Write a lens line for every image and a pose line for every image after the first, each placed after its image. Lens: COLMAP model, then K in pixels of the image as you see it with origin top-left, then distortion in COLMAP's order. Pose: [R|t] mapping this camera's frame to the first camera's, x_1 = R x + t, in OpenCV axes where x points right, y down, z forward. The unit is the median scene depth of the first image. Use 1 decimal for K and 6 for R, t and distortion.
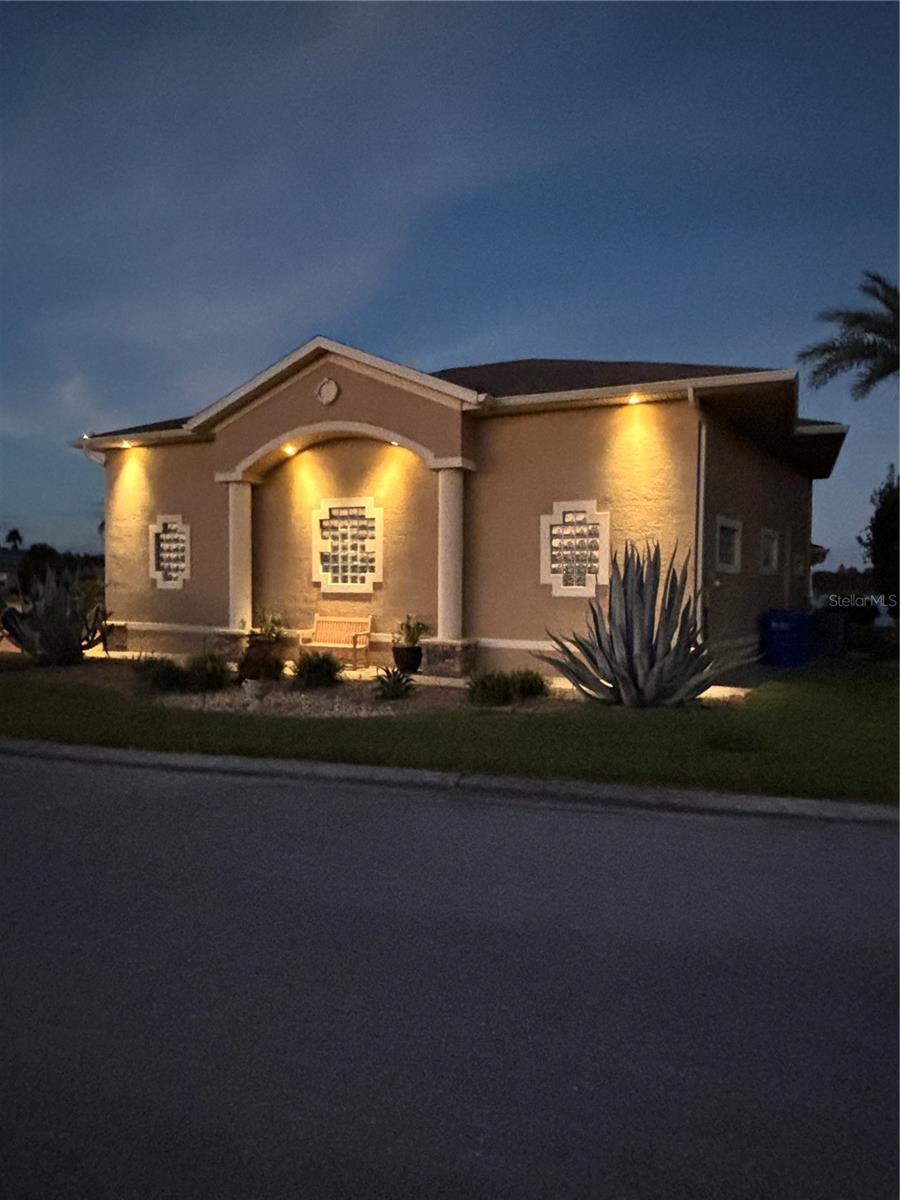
lens RADIAL K [[853.8, 0, 447.3], [0, 853.8, 607.4], [0, 0, 1]] dist [0.055657, -0.003593]
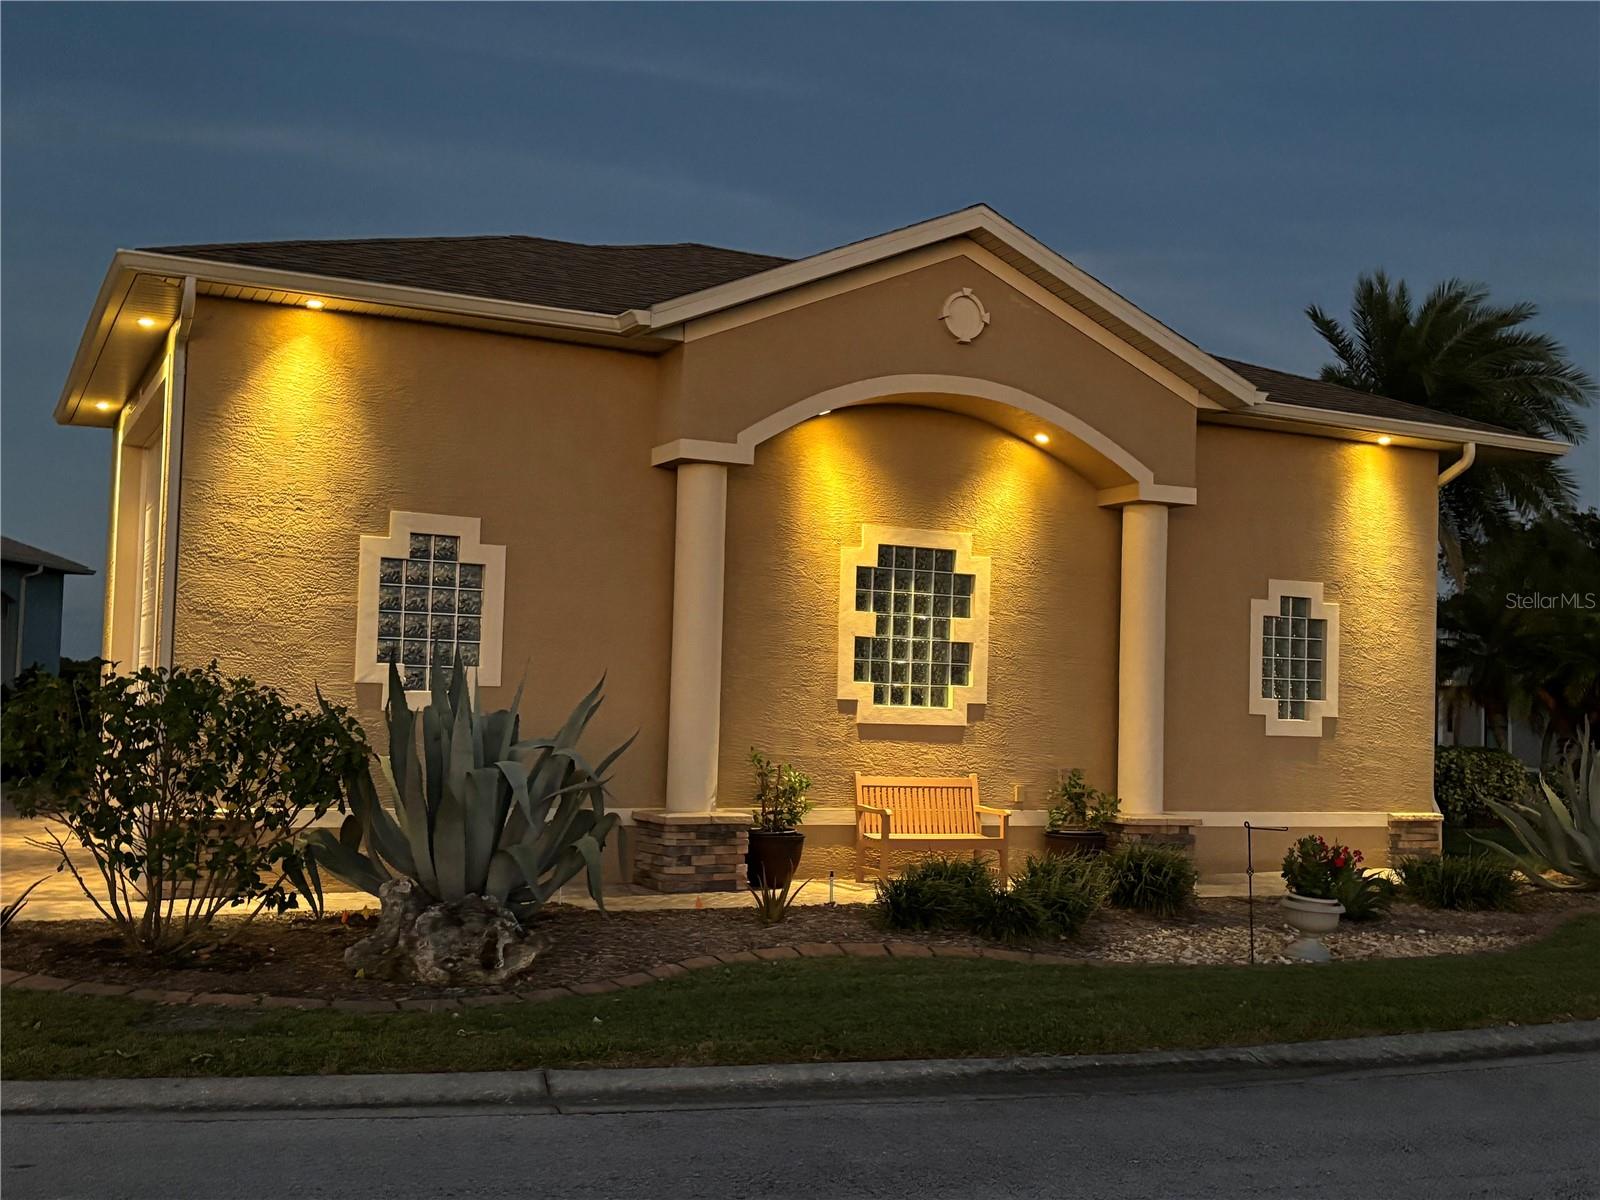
lens RADIAL K [[1703.1, 0, 795.4], [0, 1703.1, 602.8], [0, 0, 1]] dist [0.083945, 0.000000]
pose [[0.590495, 0.052373, 0.805340, -0.917652], [-0.003372, 0.998043, -0.062433, -0.025308], [-0.807034, 0.034150, 0.589516, 0.480358]]
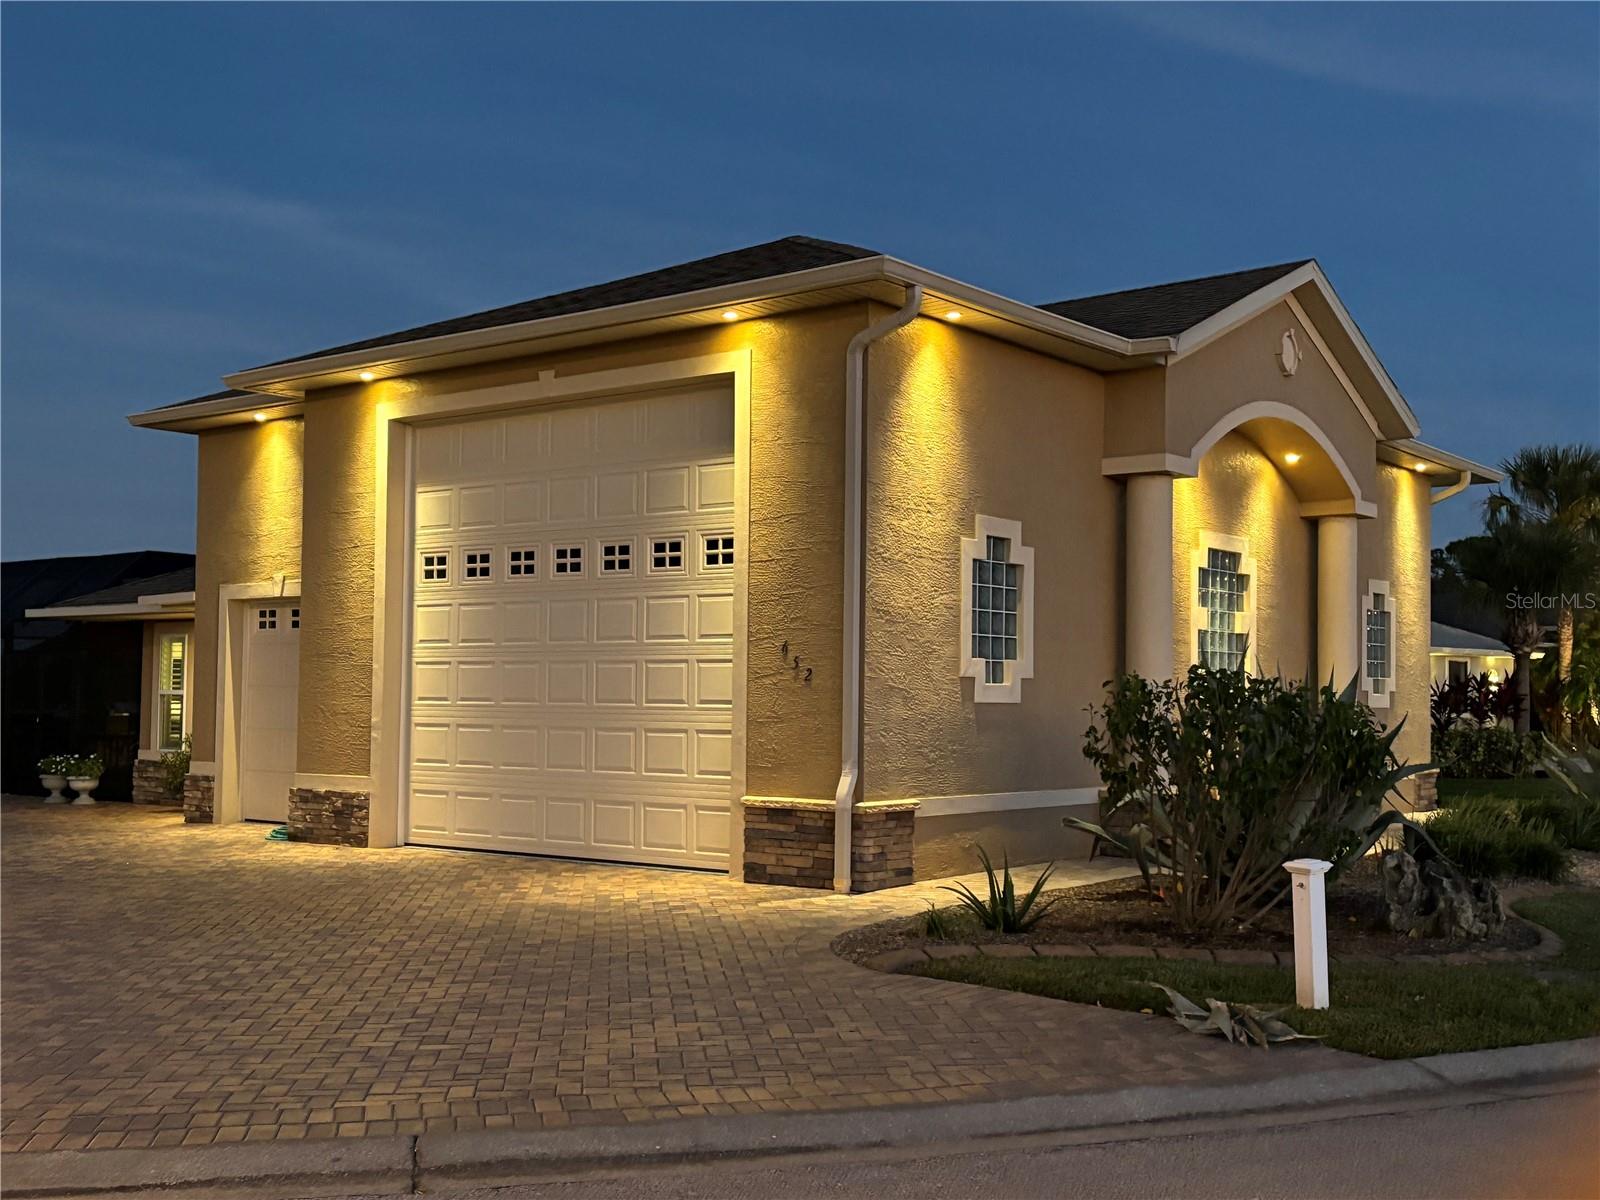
lens RADIAL K [[1703.1, 0, 795.8], [0, 1703.1, 588.7], [0, 0, 1]] dist [0.083945, 0.000000]
pose [[0.199075, 0.039072, 0.979205, -1.236170], [-0.003642, 0.999227, -0.039130, -0.047935], [-0.979978, 0.004223, 0.199063, 1.033979]]
